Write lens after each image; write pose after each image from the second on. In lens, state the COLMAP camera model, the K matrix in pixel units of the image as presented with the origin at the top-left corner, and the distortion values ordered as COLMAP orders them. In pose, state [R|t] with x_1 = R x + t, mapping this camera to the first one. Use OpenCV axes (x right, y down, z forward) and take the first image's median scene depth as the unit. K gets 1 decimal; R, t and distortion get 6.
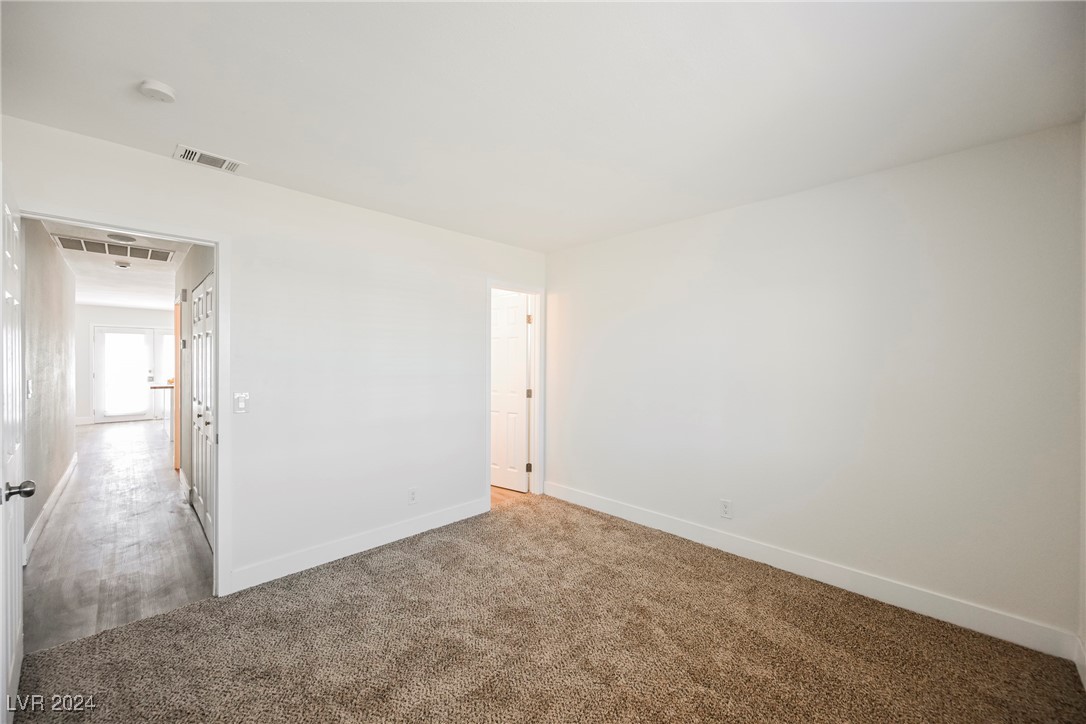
lens RADIAL K [[420.4, 0, 545.6], [0, 420.4, 361.4], [0, 0, 1]] dist [-0.001721, -0.000293]
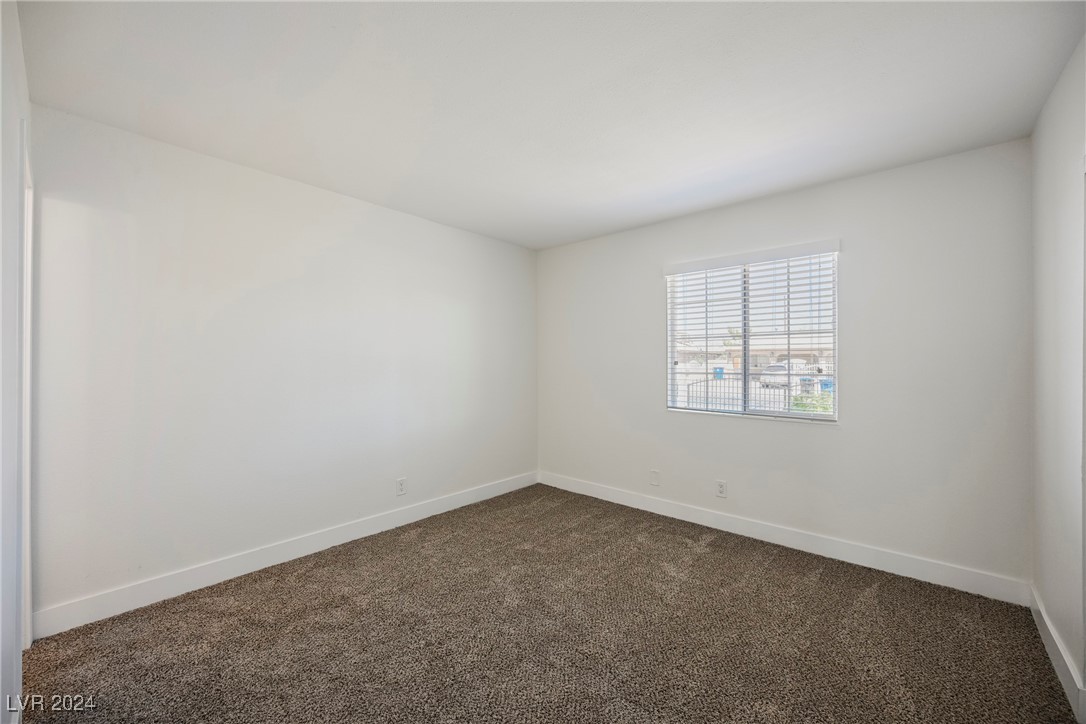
lens RADIAL K [[420.4, 0, 545.6], [0, 420.4, 361.4], [0, 0, 1]] dist [-0.001721, -0.000293]
pose [[-0.067242, 0.001828, 0.997735, -0.648163], [-0.002014, 0.999996, -0.001968, 0.027059], [-0.997735, -0.002142, -0.067238, 0.666775]]
